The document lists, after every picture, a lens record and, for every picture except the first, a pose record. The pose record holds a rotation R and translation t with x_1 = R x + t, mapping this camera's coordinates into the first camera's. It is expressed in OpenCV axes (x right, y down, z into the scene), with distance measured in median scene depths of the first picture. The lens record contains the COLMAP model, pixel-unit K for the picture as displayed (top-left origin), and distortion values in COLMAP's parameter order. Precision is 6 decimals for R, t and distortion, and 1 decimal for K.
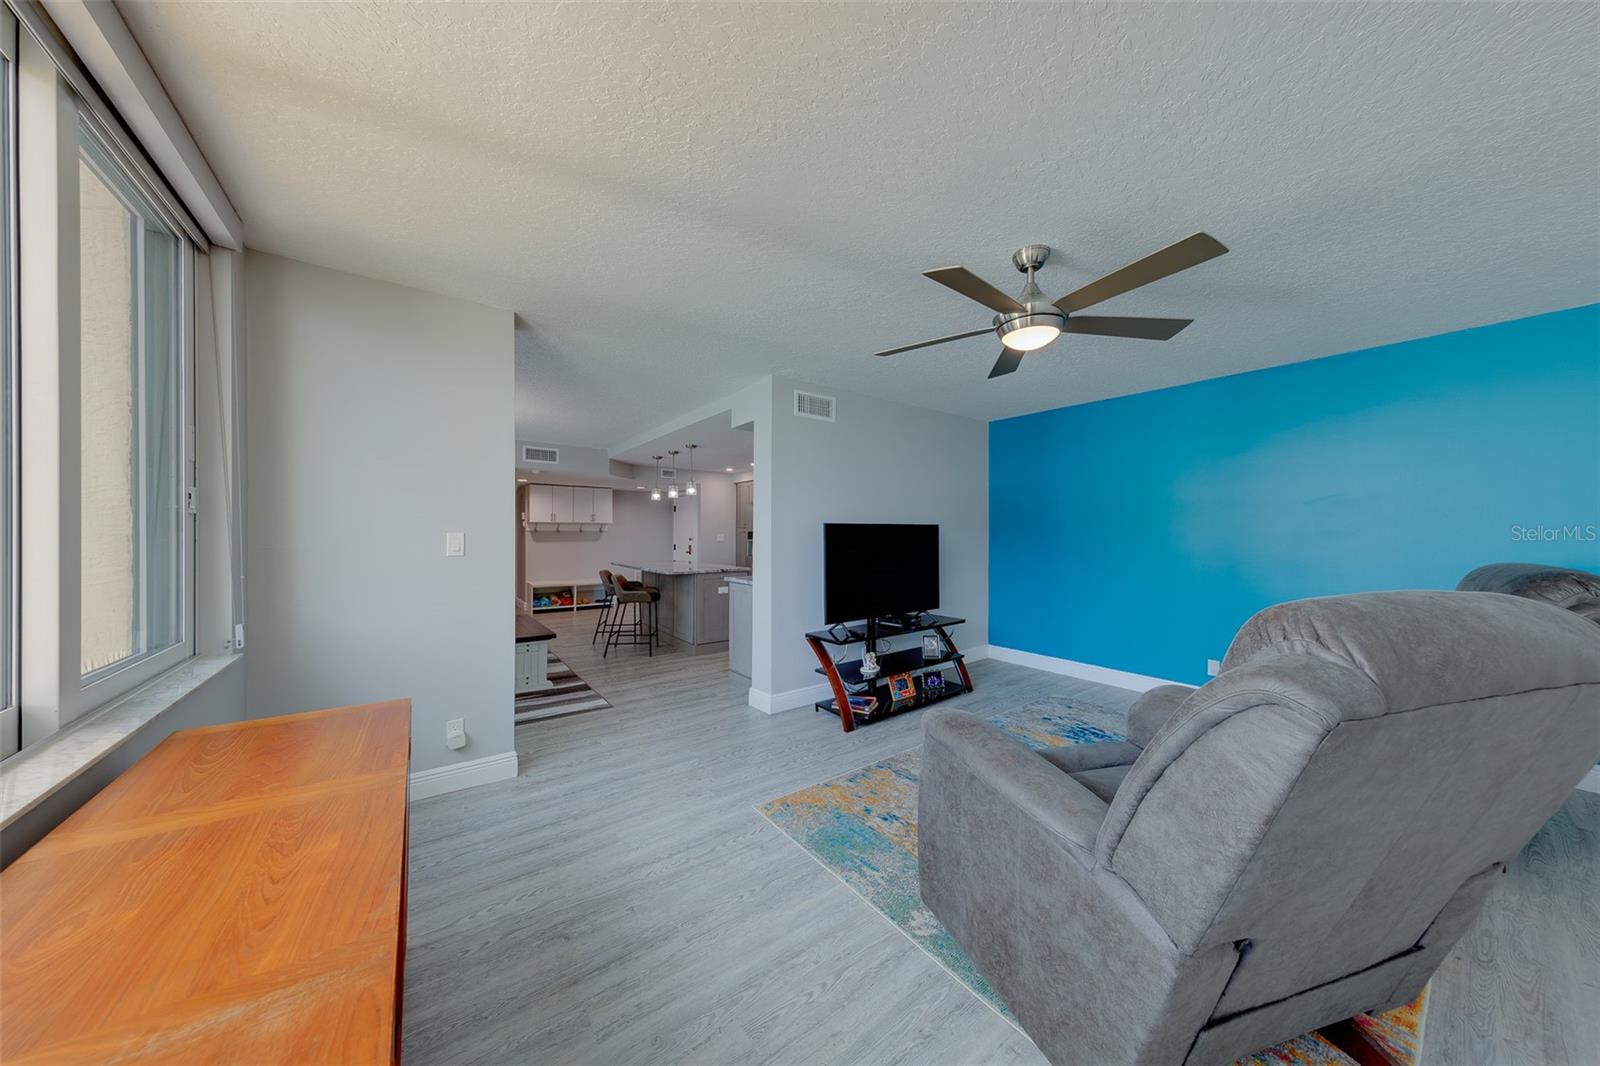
lens RADIAL K [[514.3, 0, 810.9], [0, 514.3, 537.8], [0, 0, 1]] dist [0.010044, -0.000035]
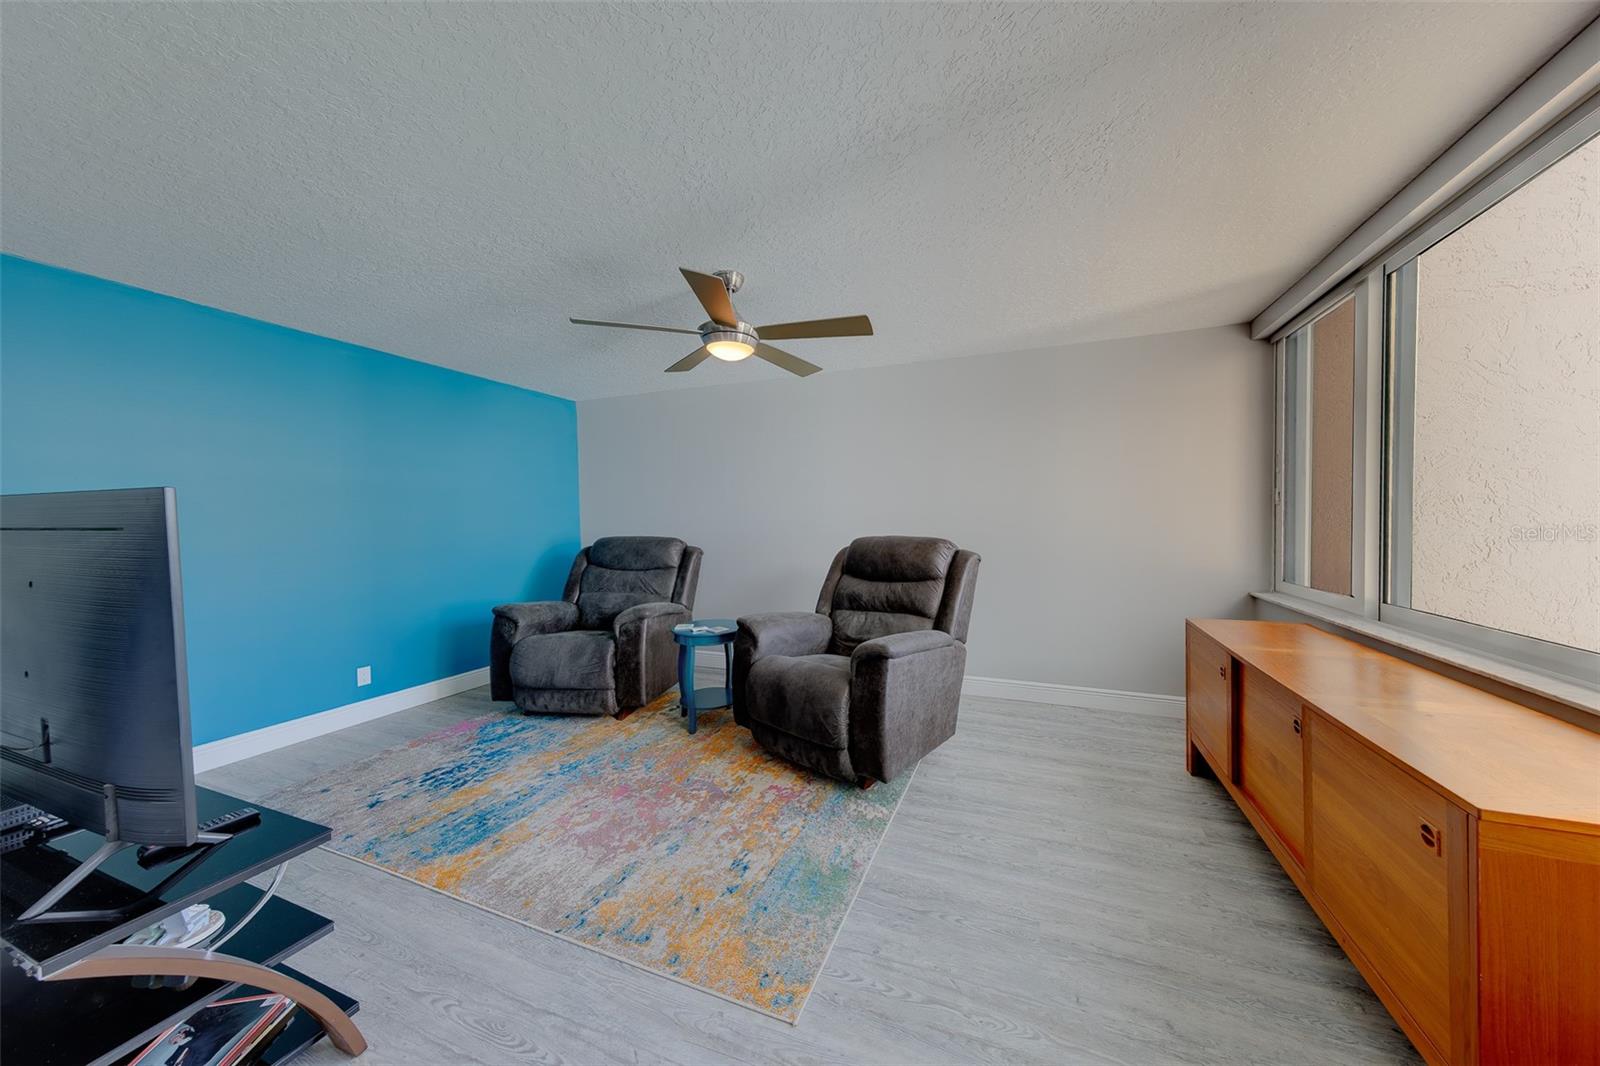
lens RADIAL K [[514.3, 0, 810.9], [0, 514.3, 537.8], [0, 0, 1]] dist [0.010044, -0.000035]
pose [[-0.502653, -0.026273, 0.864089, -0.665860], [0.014344, 0.999147, 0.038723, -0.014768], [-0.864369, 0.031859, -0.501847, 1.428176]]
